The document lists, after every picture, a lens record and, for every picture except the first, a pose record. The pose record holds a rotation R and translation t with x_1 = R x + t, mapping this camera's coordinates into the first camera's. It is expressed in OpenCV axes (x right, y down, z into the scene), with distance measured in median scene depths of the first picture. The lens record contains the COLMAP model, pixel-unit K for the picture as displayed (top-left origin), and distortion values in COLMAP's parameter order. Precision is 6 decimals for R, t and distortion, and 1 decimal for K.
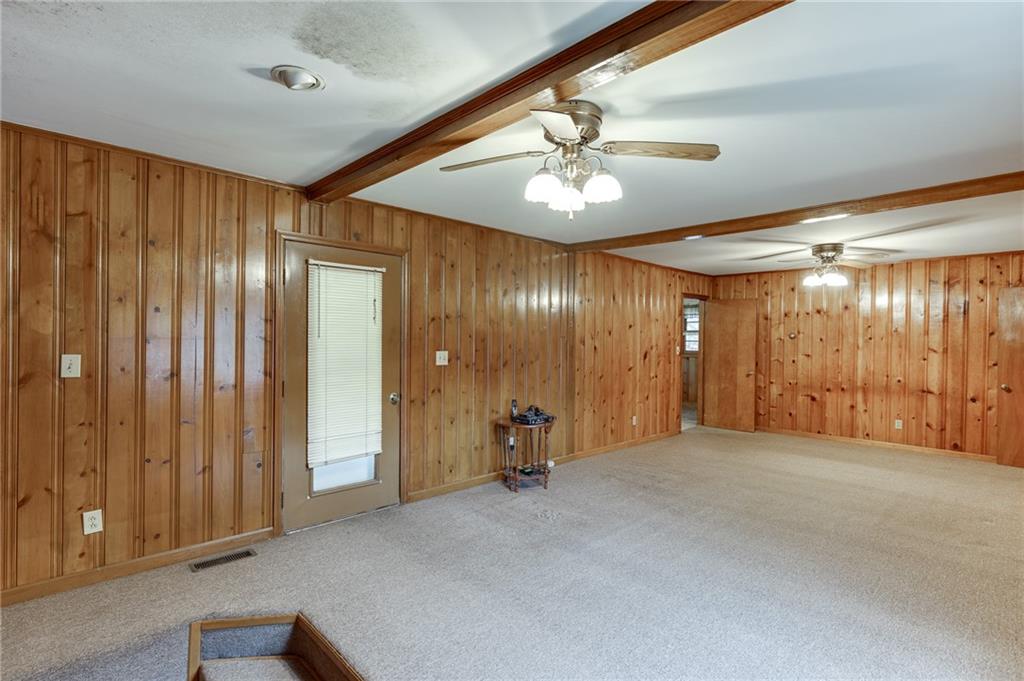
lens RADIAL K [[498.5, 0, 520.1], [0, 498.5, 342.9], [0, 0, 1]] dist [0.000501, 0.000404]
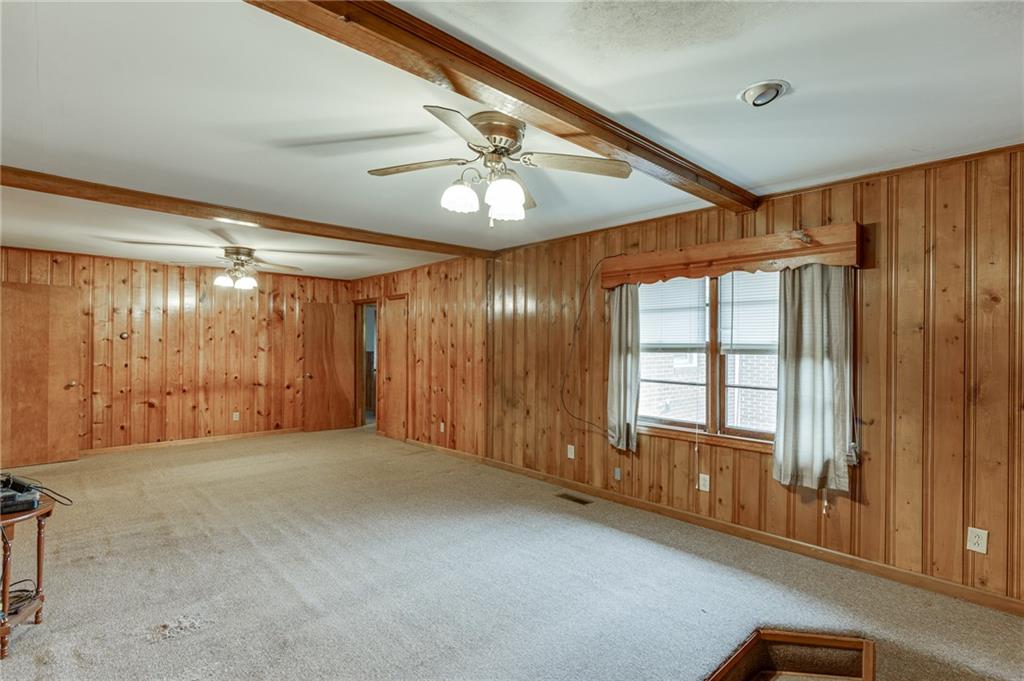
lens RADIAL K [[498.5, 0, 520.1], [0, 498.5, 342.9], [0, 0, 1]] dist [0.000501, 0.000404]
pose [[0.028246, -0.007246, 0.999575, -0.336788], [0.002835, 0.999970, 0.007169, -0.006904], [-0.999597, 0.002632, 0.028266, 0.338462]]
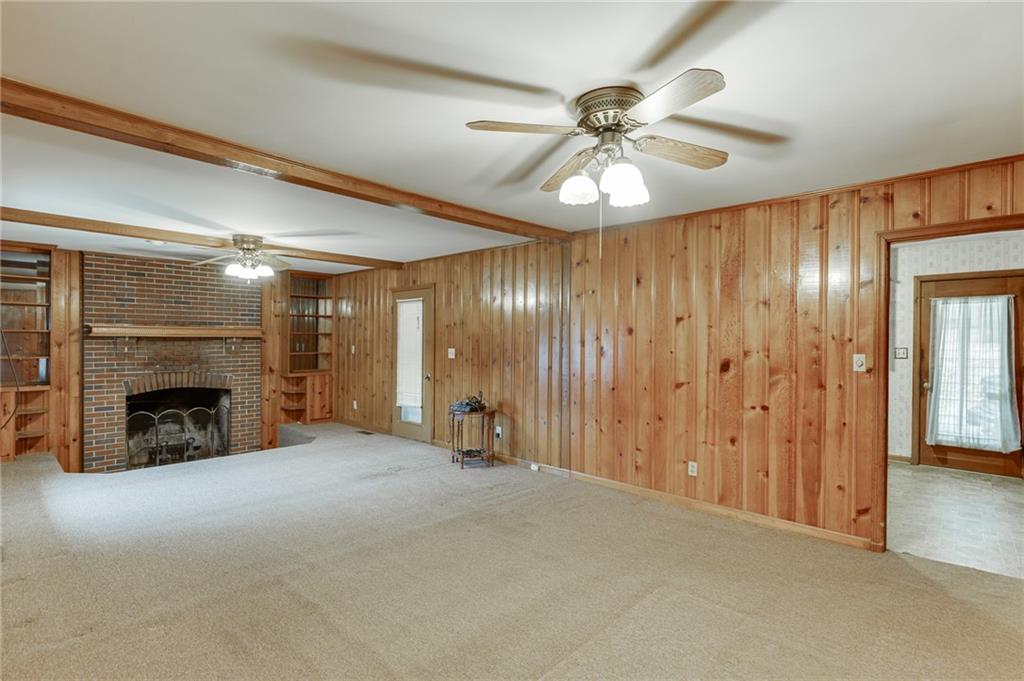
lens RADIAL K [[498.5, 0, 520.1], [0, 498.5, 342.9], [0, 0, 1]] dist [0.000501, 0.000404]
pose [[0.045907, -0.005359, -0.998931, 0.878698], [-0.013305, 0.999894, -0.005976, 0.004498], [0.998857, 0.013565, 0.045831, 0.781095]]
